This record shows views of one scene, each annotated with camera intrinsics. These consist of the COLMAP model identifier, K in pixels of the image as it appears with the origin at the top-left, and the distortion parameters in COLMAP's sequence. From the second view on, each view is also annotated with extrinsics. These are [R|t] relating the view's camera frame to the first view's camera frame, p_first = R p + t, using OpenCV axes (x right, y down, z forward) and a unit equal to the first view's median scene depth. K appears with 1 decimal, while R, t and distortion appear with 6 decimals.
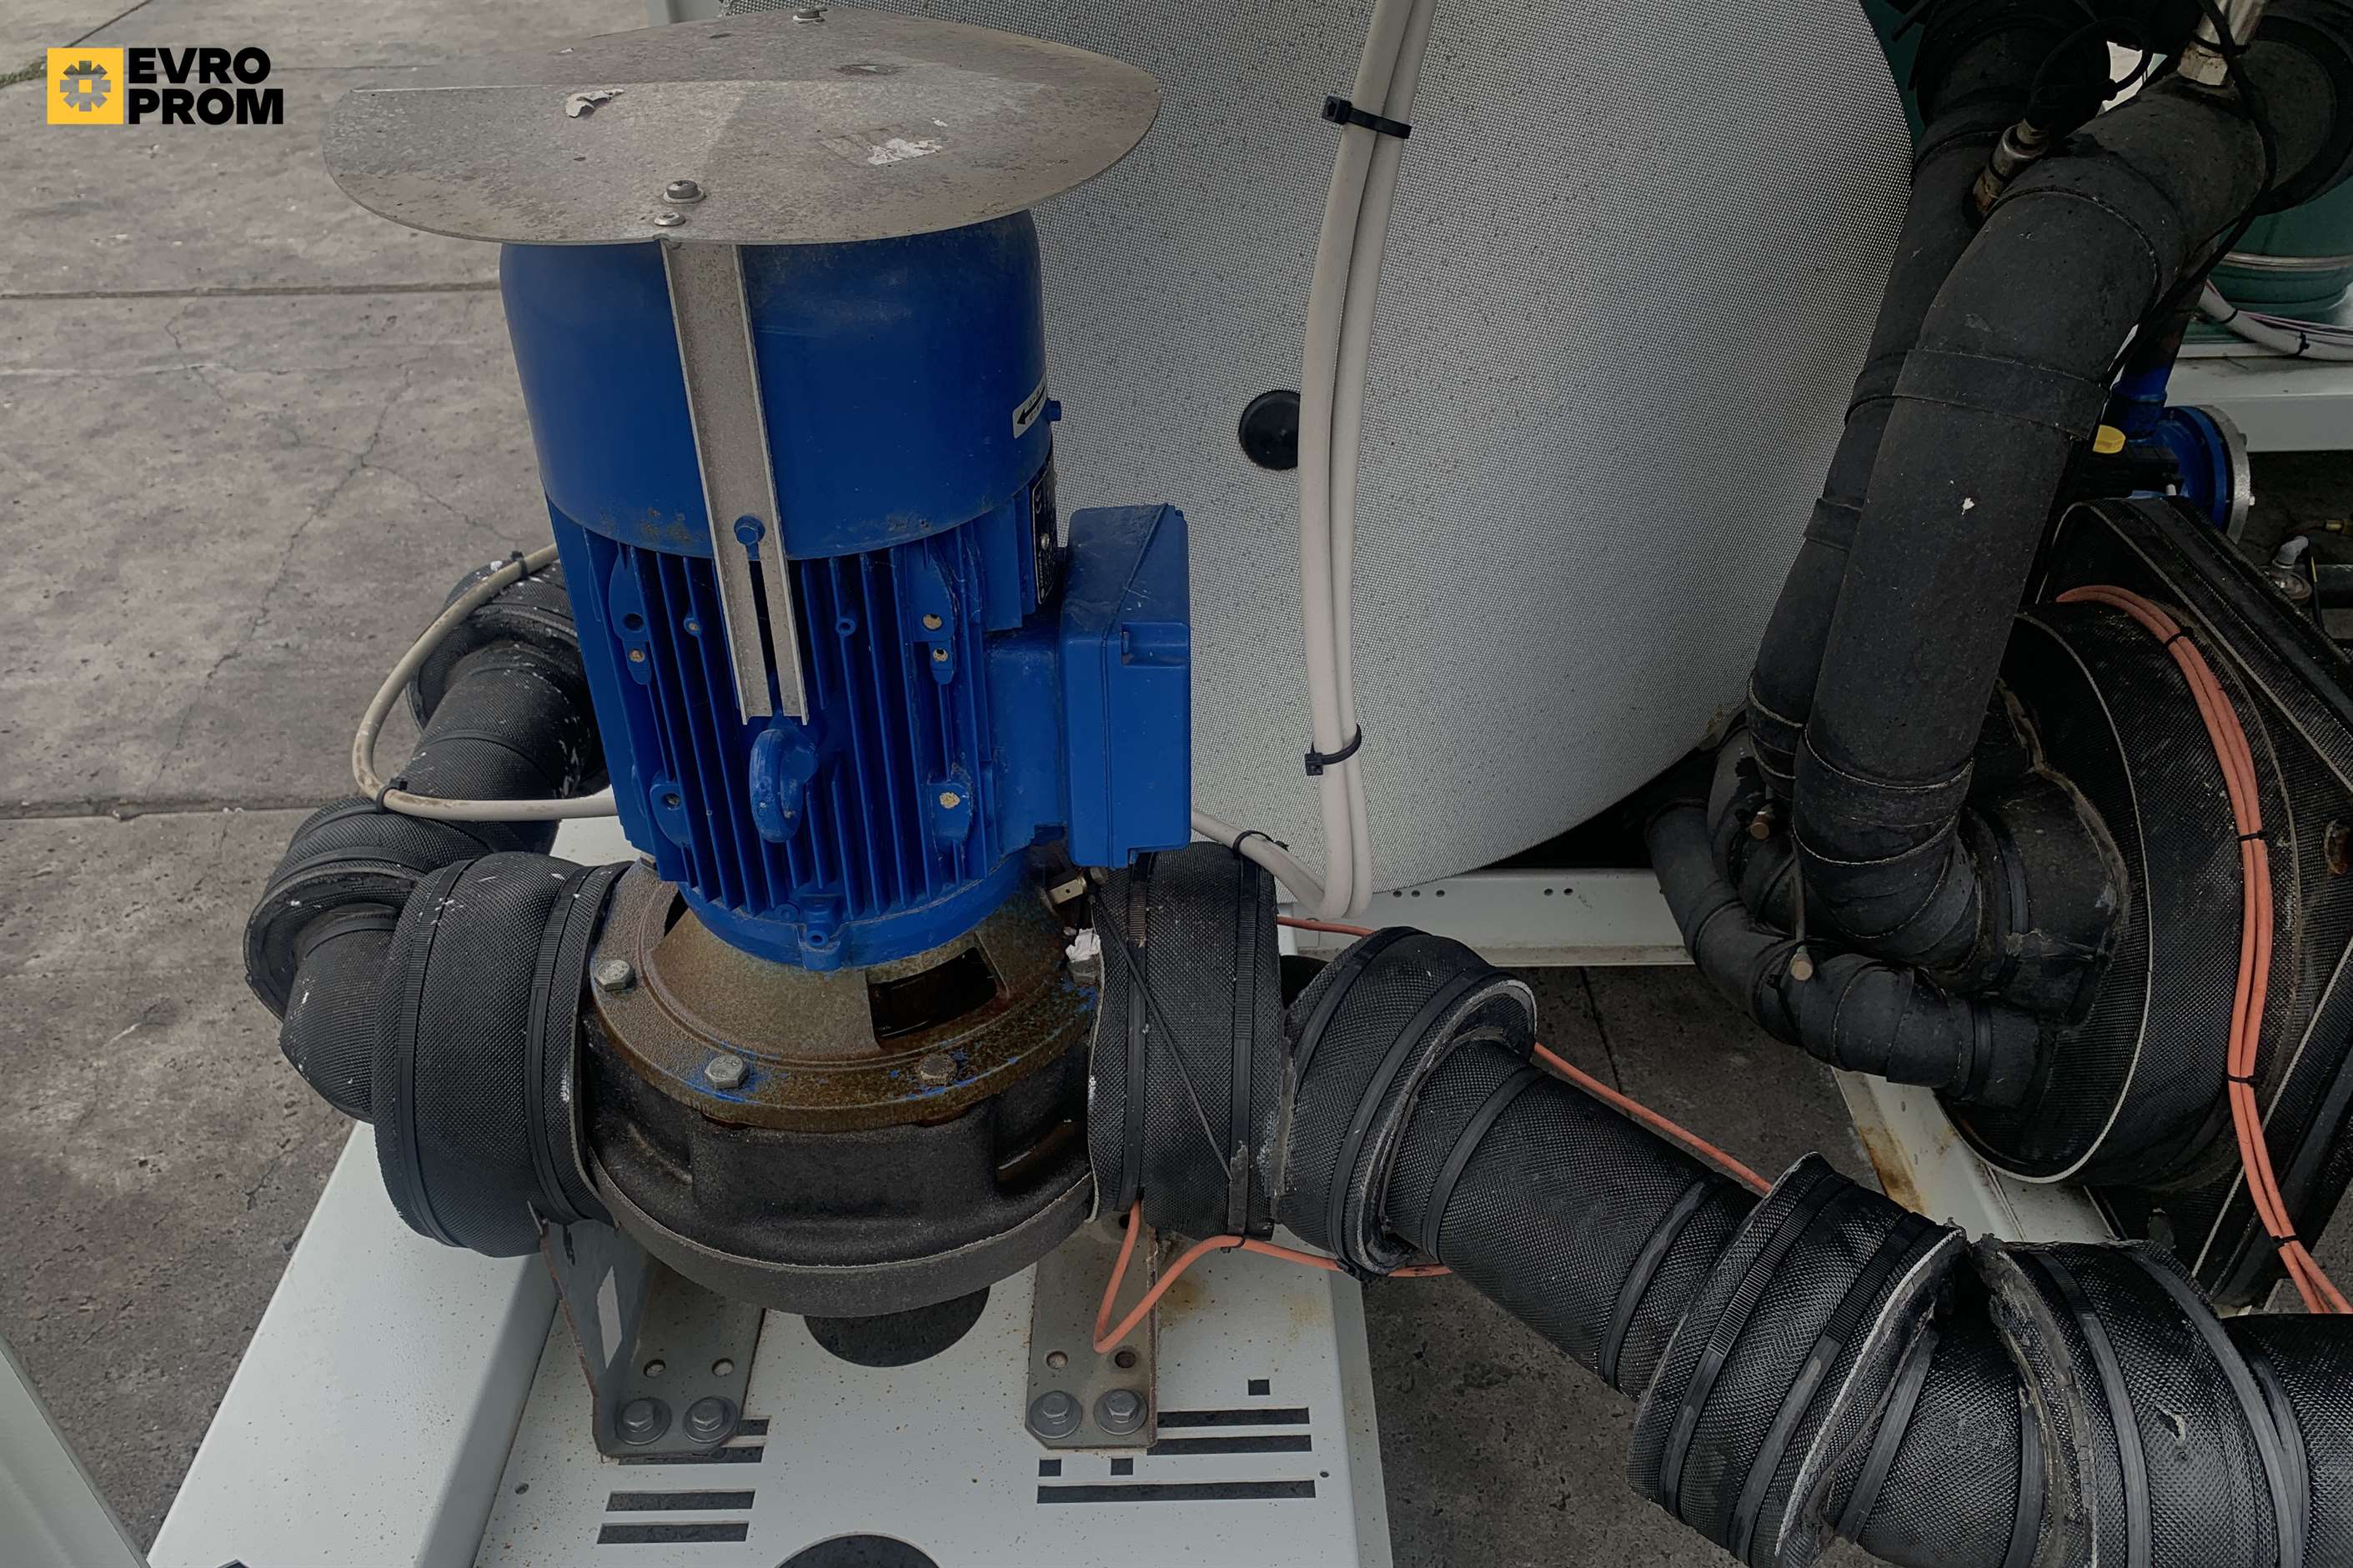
lens RADIAL K [[1765.5, 0, 1170.5], [0, 1765.5, 758.1], [0, 0, 1]] dist [0.037601, -0.037701]
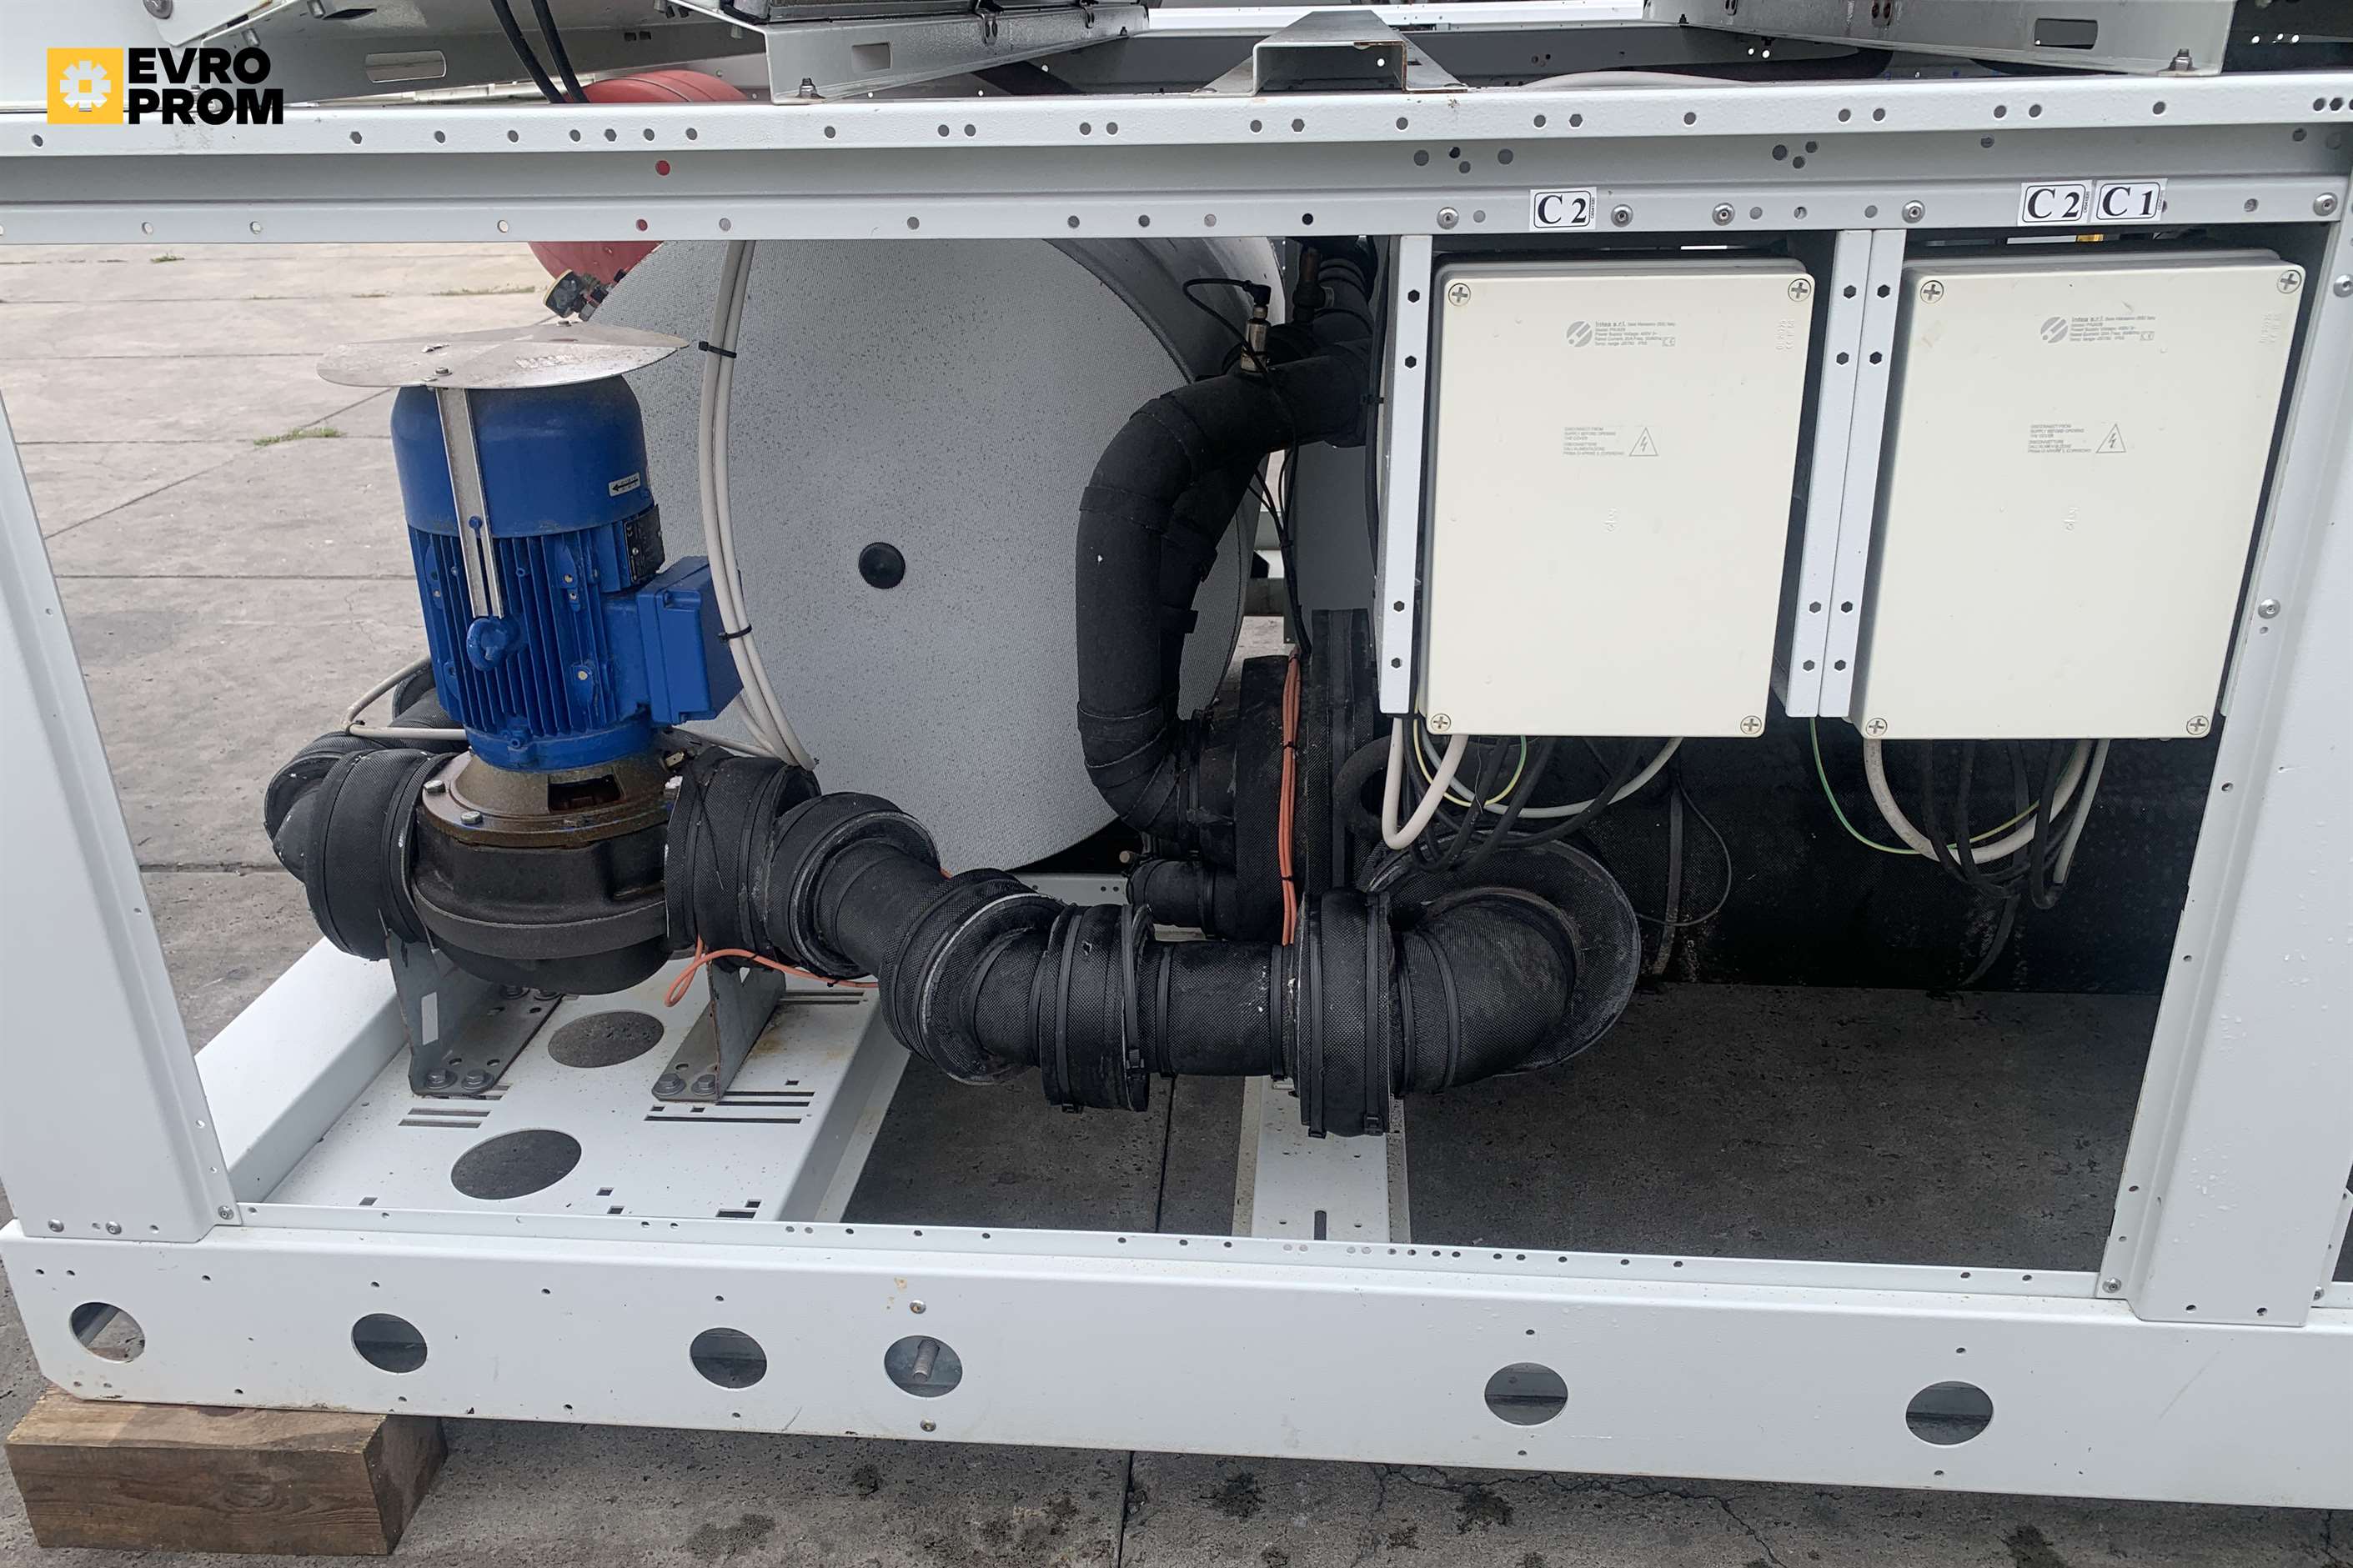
lens RADIAL K [[1765.5, 0, 1197.4], [0, 1765.5, 773.4], [0, 0, 1]] dist [0.037601, -0.037701]
pose [[0.996029, 0.030529, -0.083627, 0.569760], [-0.047521, 0.976664, -0.209452, 0.398295], [0.075281, 0.212594, 0.974236, -0.698127]]
